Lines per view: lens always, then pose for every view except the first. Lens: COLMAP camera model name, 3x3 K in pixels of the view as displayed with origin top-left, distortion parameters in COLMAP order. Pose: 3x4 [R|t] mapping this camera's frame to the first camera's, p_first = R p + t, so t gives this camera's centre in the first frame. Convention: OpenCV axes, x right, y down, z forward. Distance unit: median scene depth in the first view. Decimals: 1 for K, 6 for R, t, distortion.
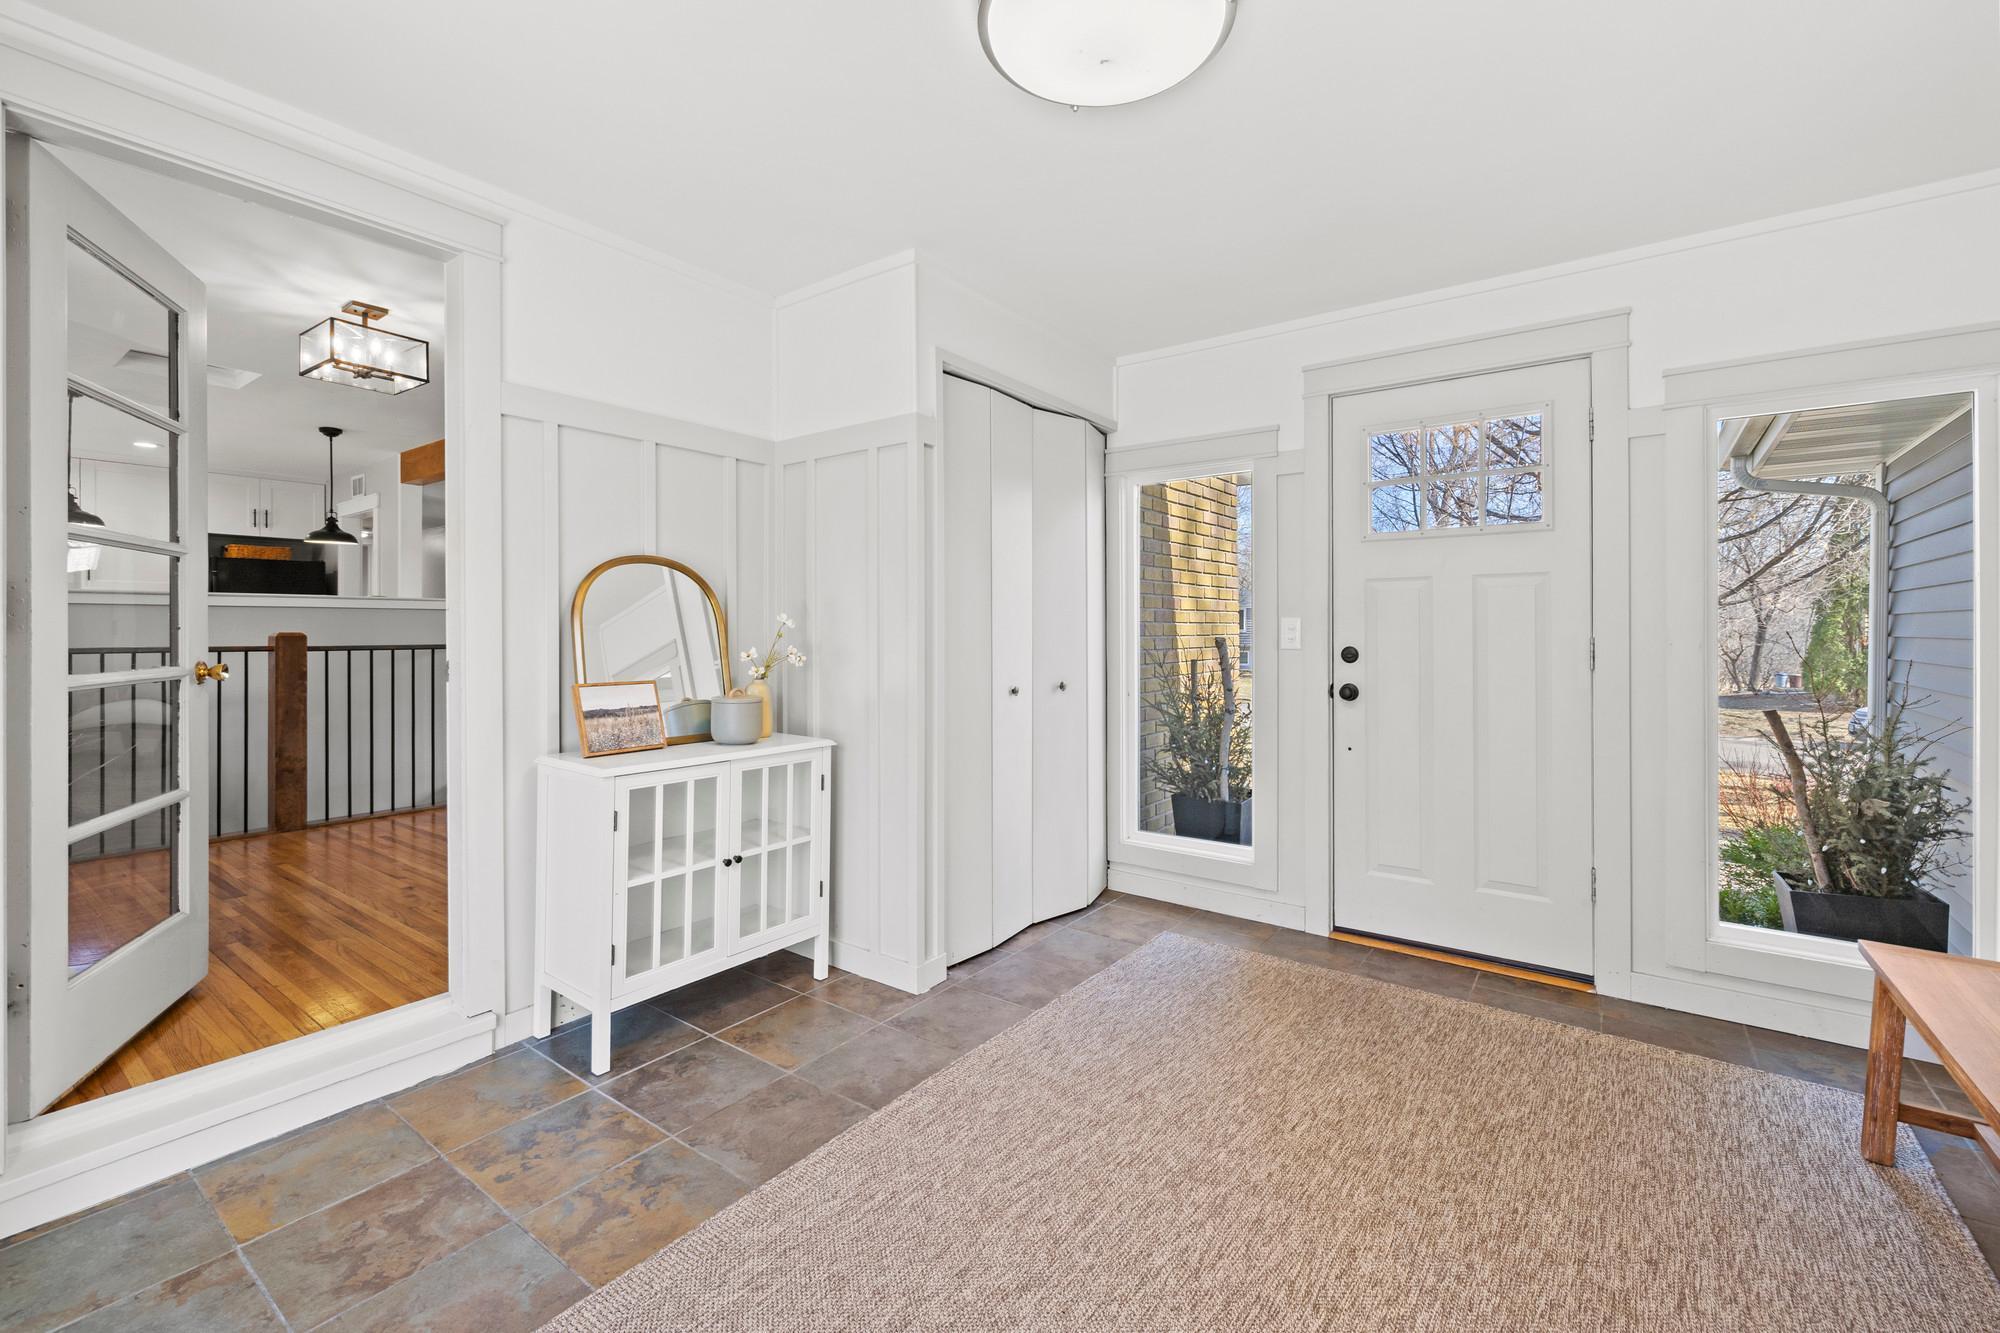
lens RADIAL K [[861.7, 0, 995.4], [0, 861.7, 627.9], [0, 0, 1]] dist [-0.000773, -0.000099]
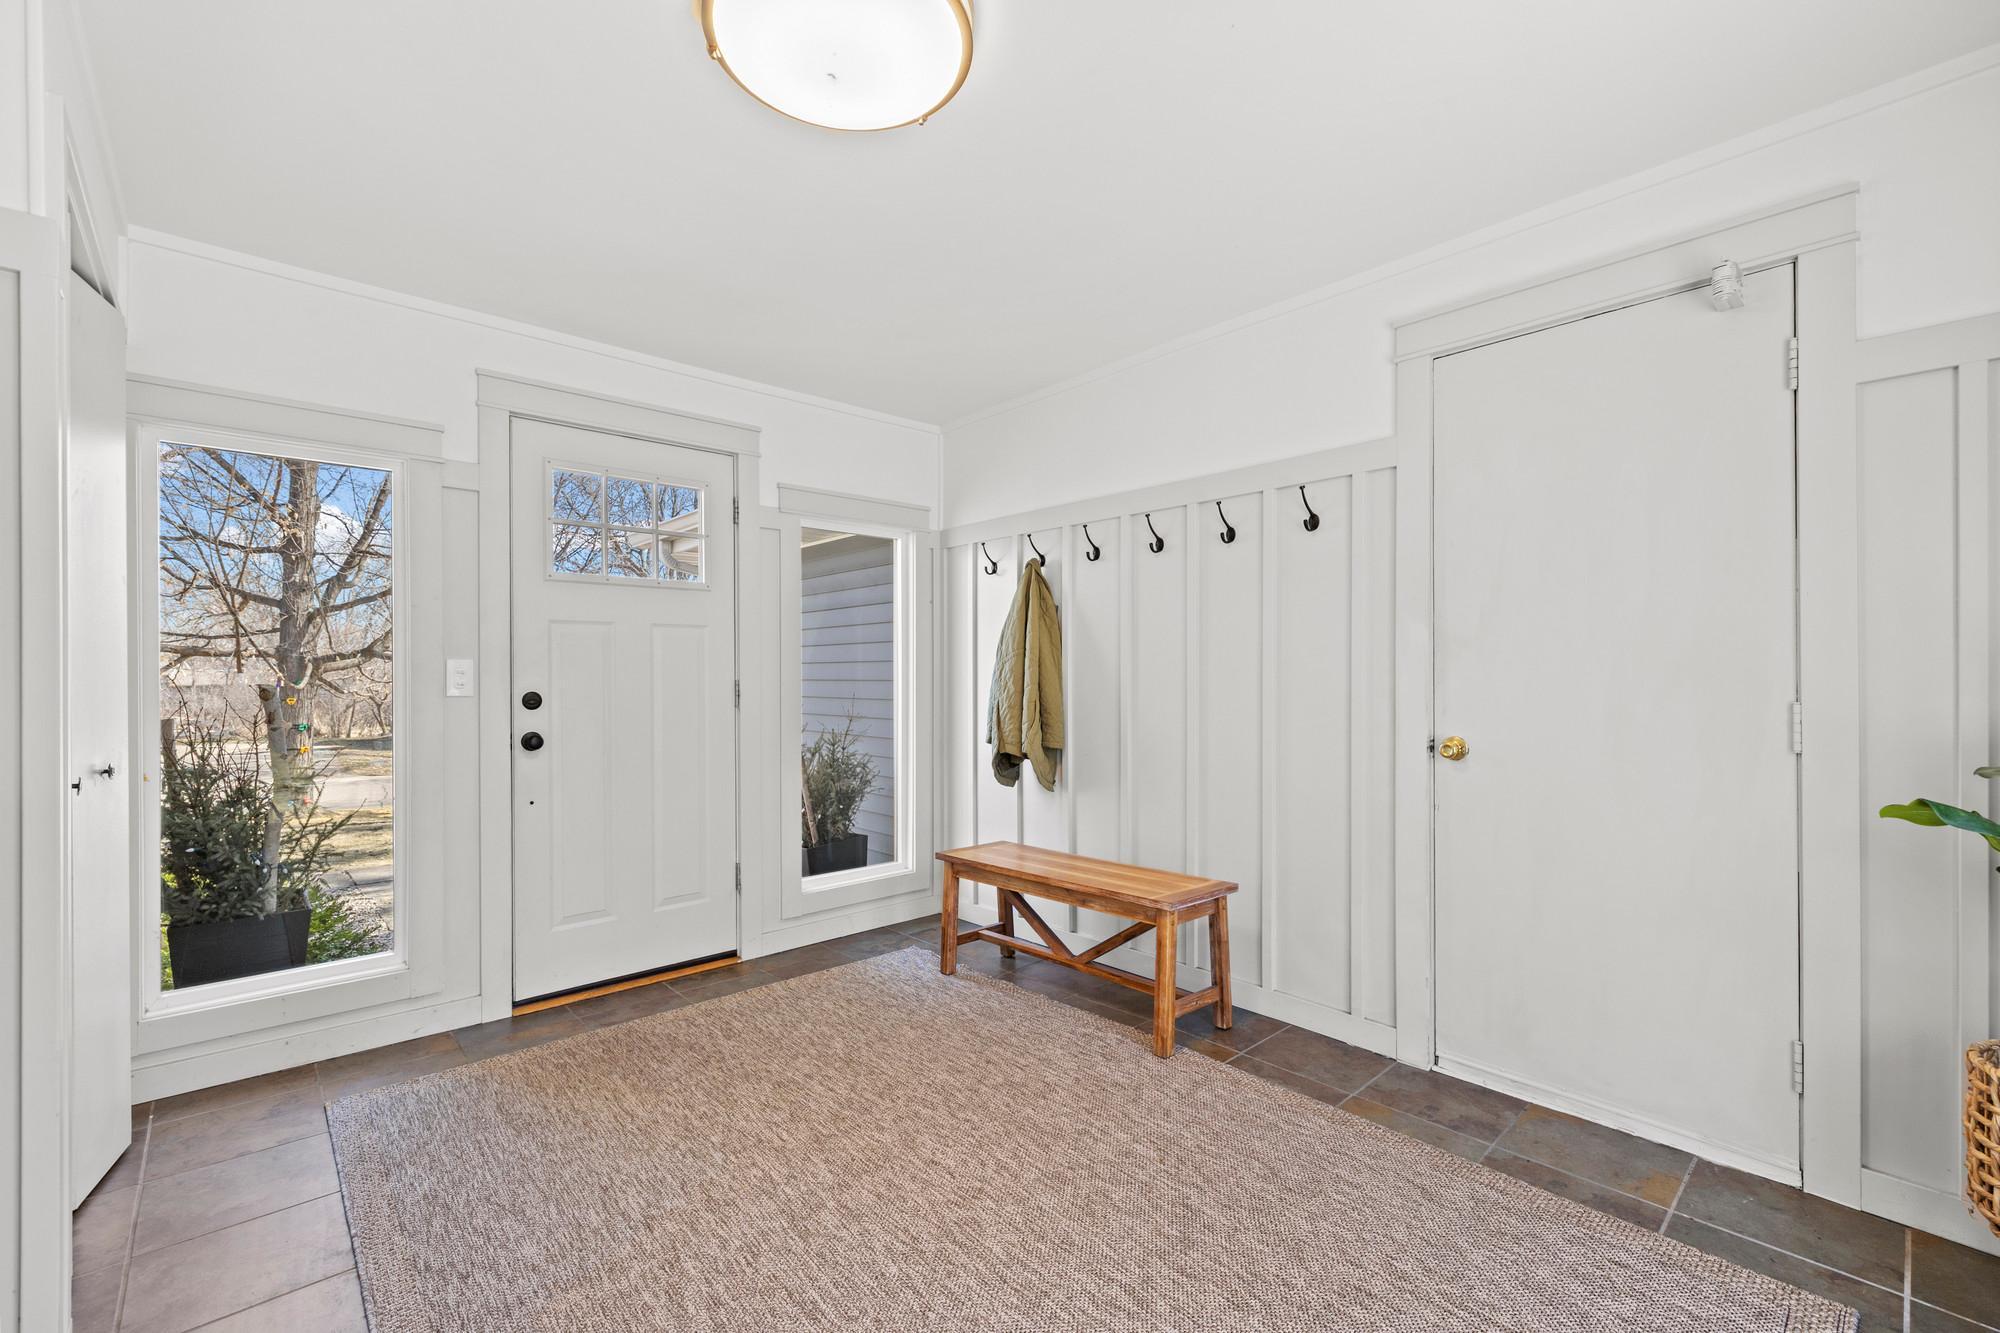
lens RADIAL K [[840.6, 0, 1032.1], [0, 840.6, 675.0], [0, 0, 1]] dist [0.001653, 0.000360]
pose [[0.167303, 0.000705, 0.985905, -0.426112], [-0.001368, 0.999999, -0.000483, 0.003521], [-0.985905, -0.001268, 0.167304, 0.353109]]
